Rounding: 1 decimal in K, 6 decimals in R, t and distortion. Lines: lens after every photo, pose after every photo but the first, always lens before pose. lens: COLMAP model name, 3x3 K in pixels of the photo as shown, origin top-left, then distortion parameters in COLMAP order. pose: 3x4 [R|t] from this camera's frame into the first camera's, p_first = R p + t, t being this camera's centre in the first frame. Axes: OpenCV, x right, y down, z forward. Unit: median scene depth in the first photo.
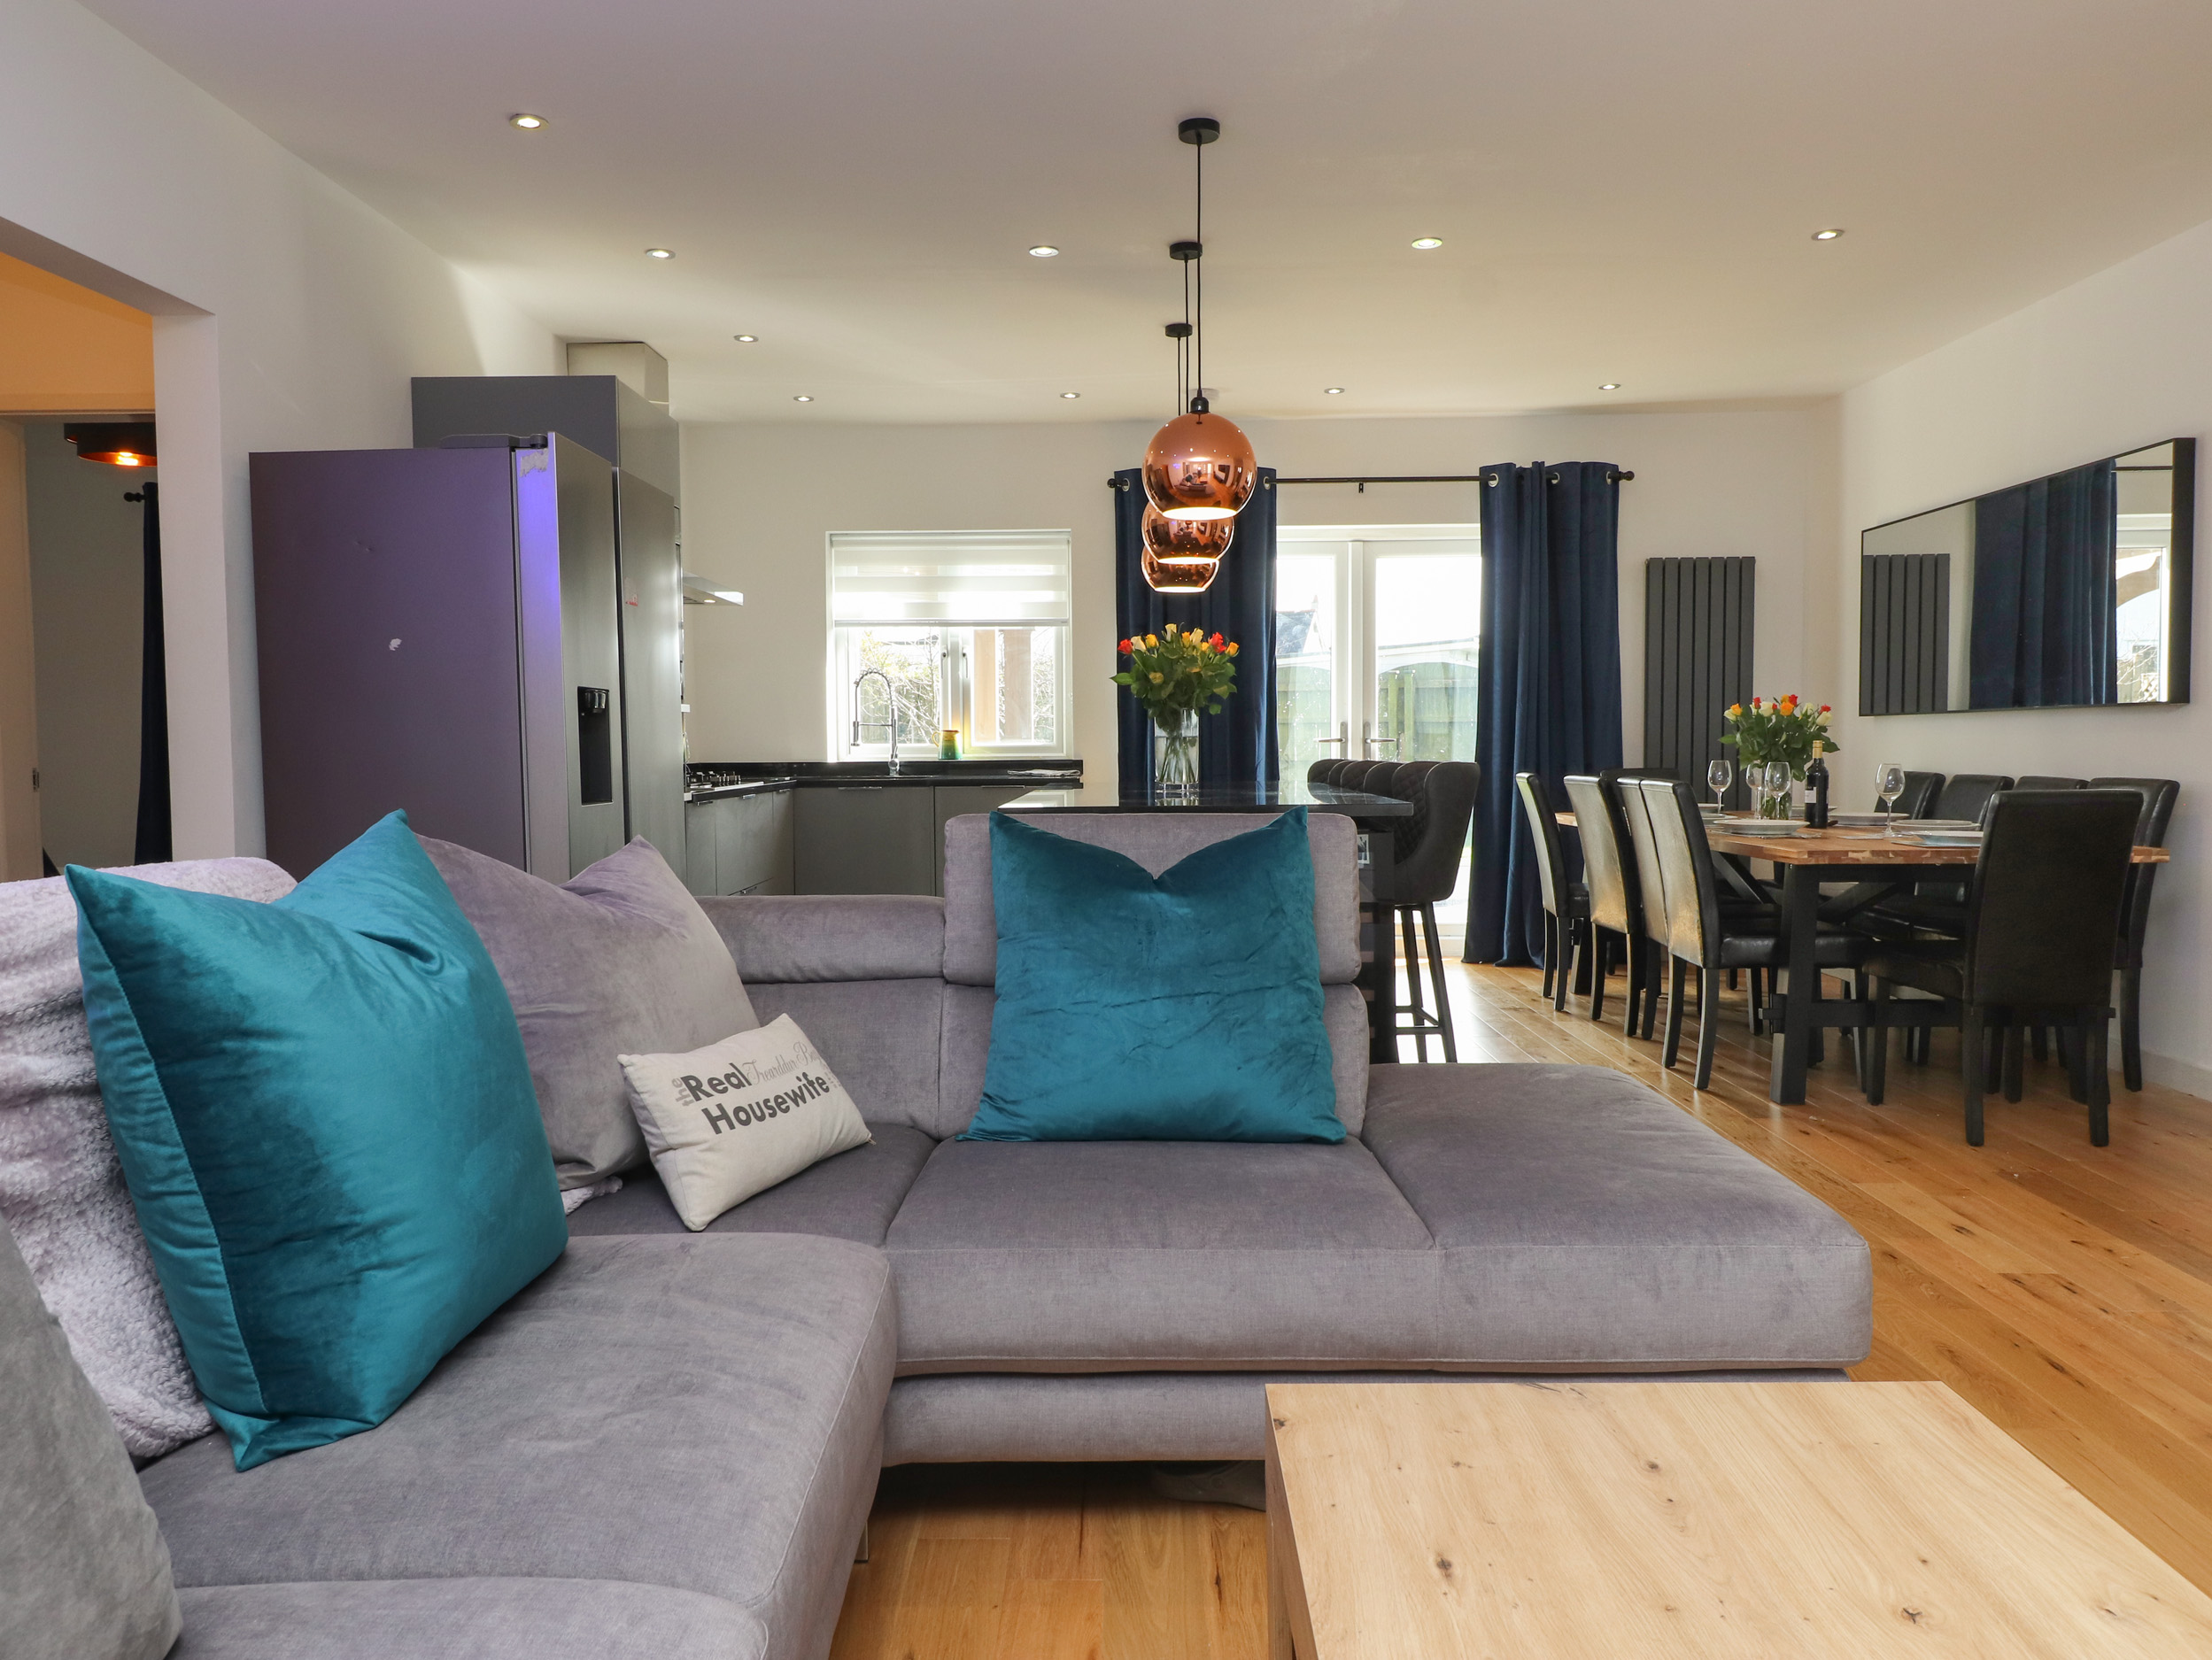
lens RADIAL K [[1523.2, 0, 1084.5], [0, 1523.2, 822.5], [0, 0, 1]] dist [0.005979, 0.001430]
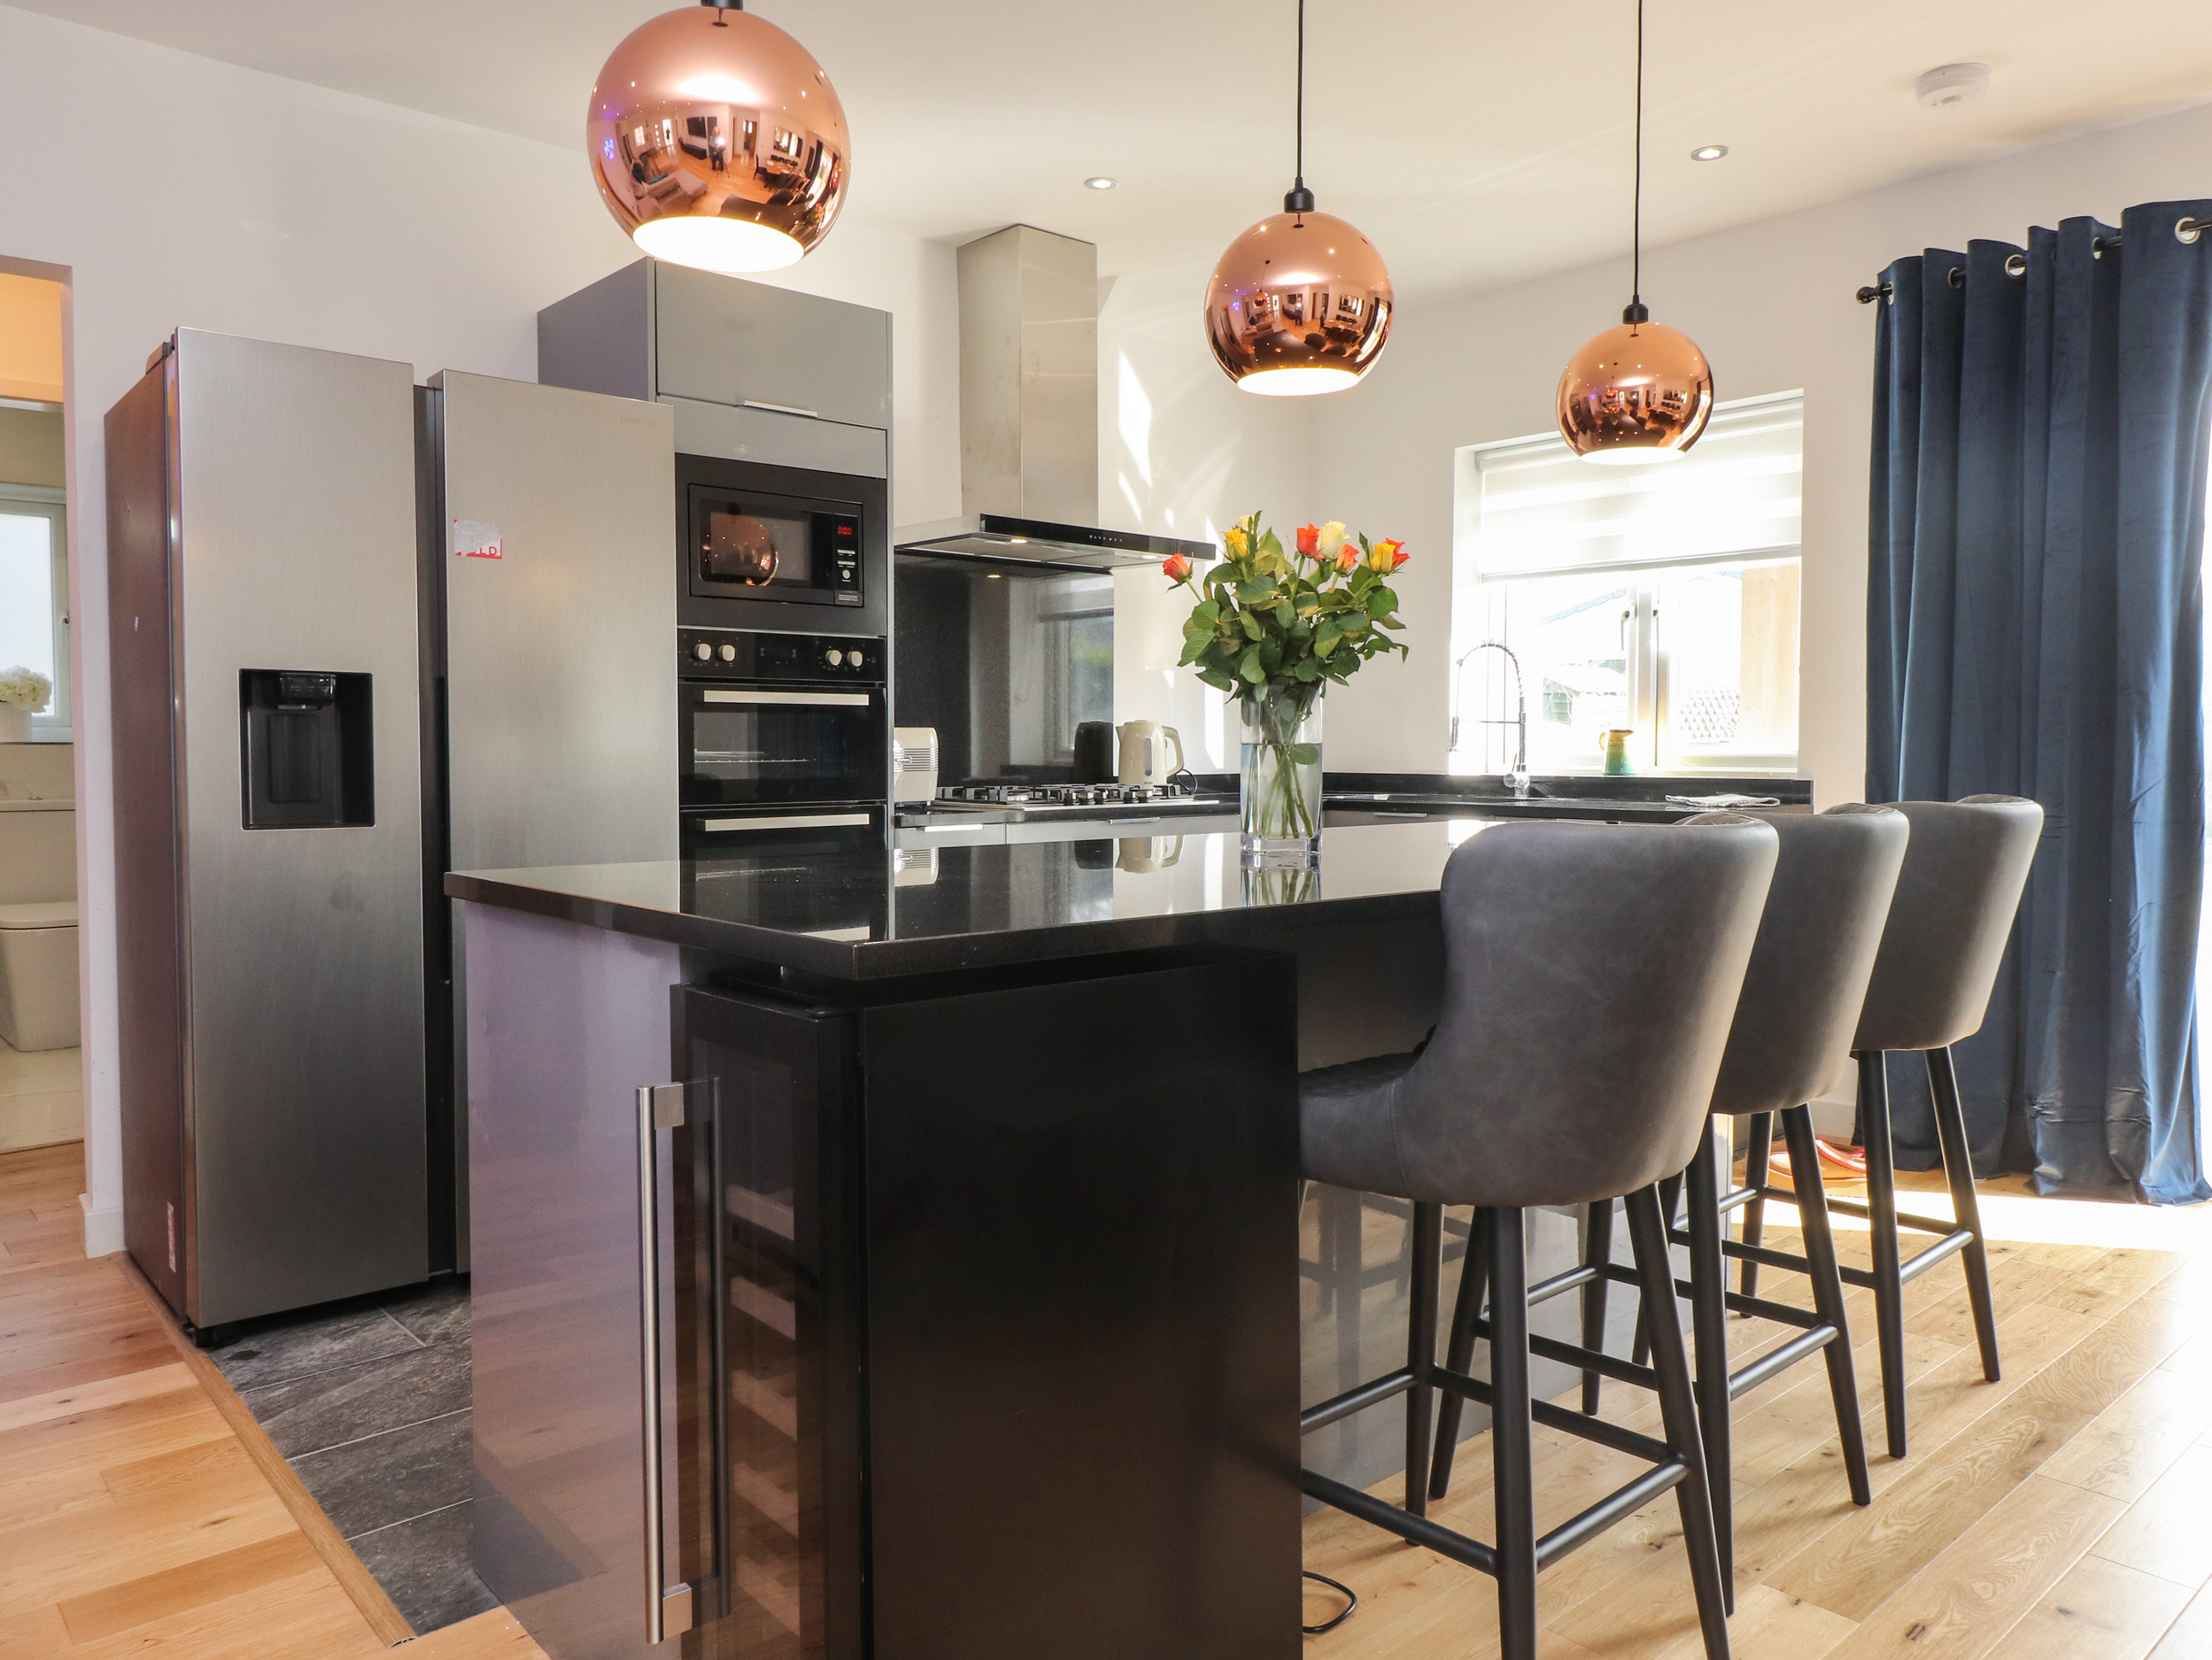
lens RADIAL K [[1555.1, 0, 1095.1], [0, 1555.1, 822.2], [0, 0, 1]] dist [0.001394, -0.002927]
pose [[0.675857, 0.042719, -0.735794, 0.469706], [-0.044351, 0.998867, 0.017254, -0.043407], [0.735697, 0.020972, 0.676986, 0.731661]]
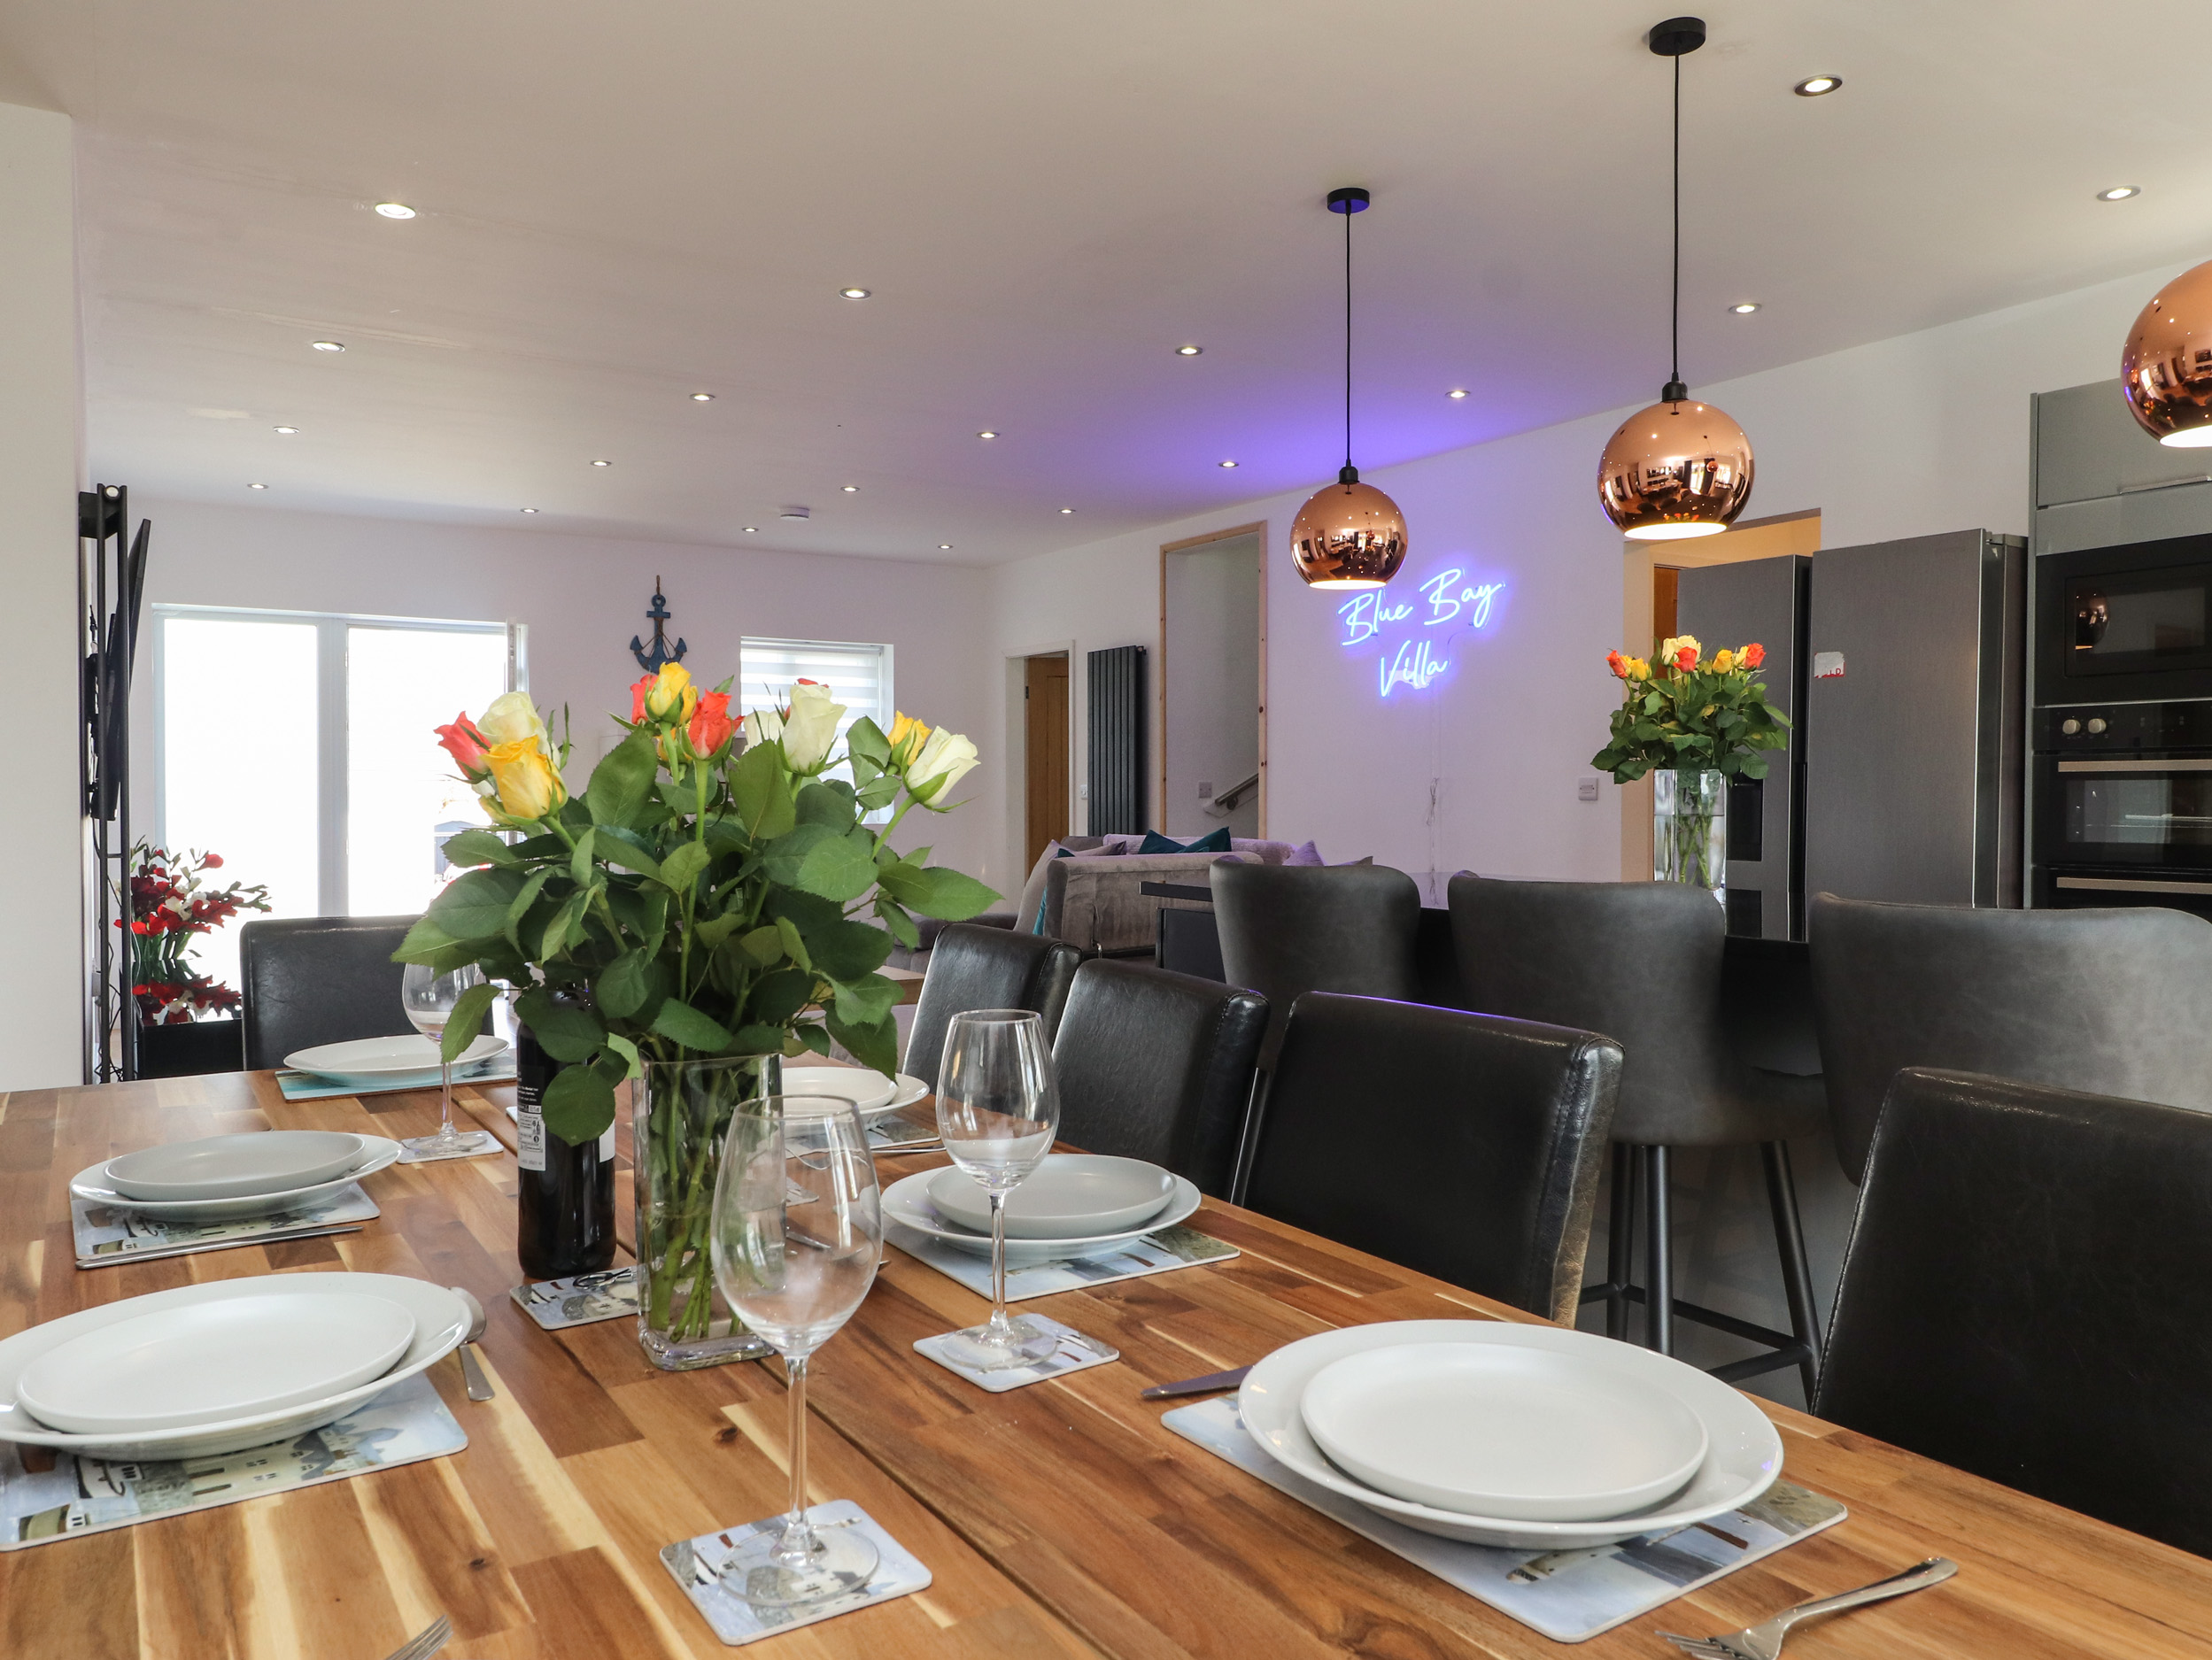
lens RADIAL K [[1590.0, 0, 1105.2], [0, 1590.0, 817.9], [0, 0, 1]] dist [0.008391, -0.005273]
pose [[-0.838093, 0.015510, -0.545307, 0.721588], [-0.024718, 0.997490, 0.066361, -0.109733], [0.544968, 0.069095, -0.835605, 1.685982]]
